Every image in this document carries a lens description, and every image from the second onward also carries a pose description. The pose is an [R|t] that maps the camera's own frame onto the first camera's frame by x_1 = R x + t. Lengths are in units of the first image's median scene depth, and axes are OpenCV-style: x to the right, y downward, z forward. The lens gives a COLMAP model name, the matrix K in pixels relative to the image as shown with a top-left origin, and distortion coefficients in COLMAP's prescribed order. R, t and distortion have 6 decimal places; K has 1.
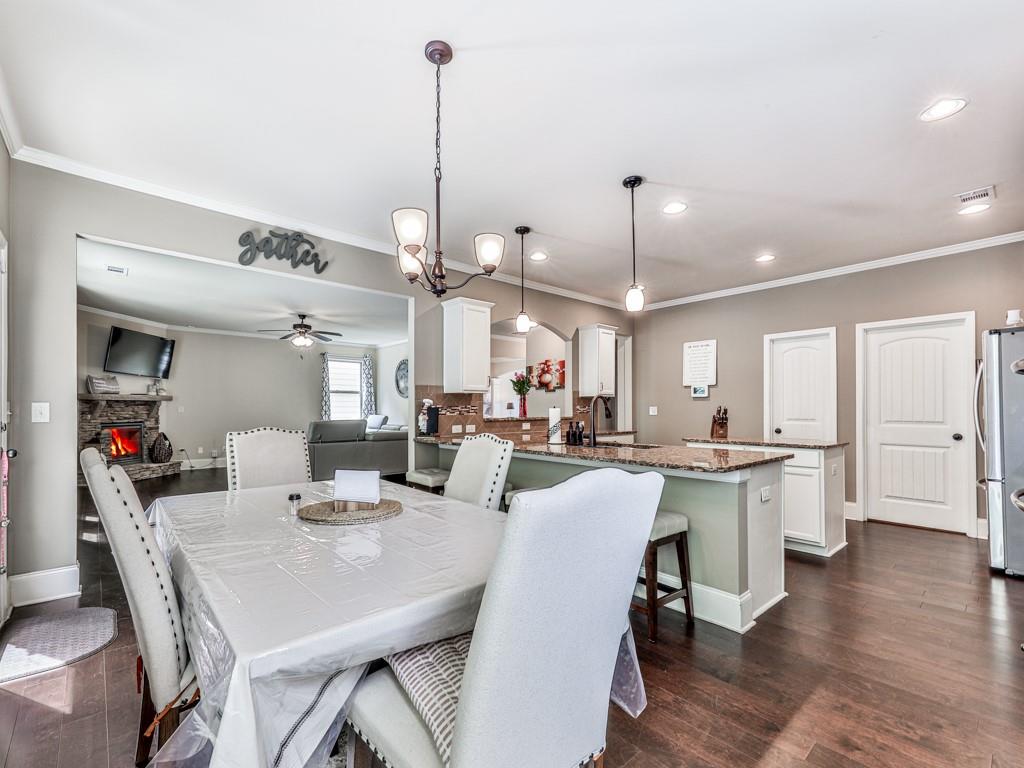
lens RADIAL K [[447.6, 0, 484.6], [0, 447.6, 408.1], [0, 0, 1]] dist [0.019009, -0.003325]
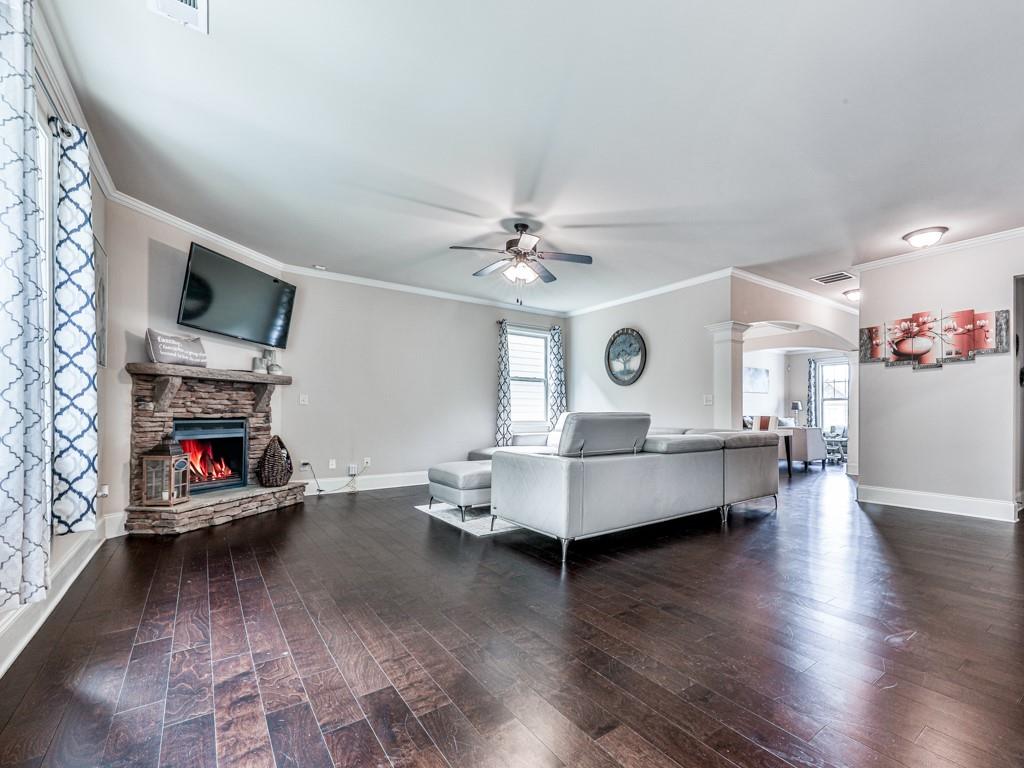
lens RADIAL K [[447.6, 0, 555.0], [0, 447.6, 414.6], [0, 0, 1]] dist [0.019009, -0.003325]
pose [[0.998881, 0.002505, -0.047225, -0.306898], [-0.002458, 0.999996, 0.001038, 0.023854], [0.047228, -0.000921, 0.998884, 0.406828]]
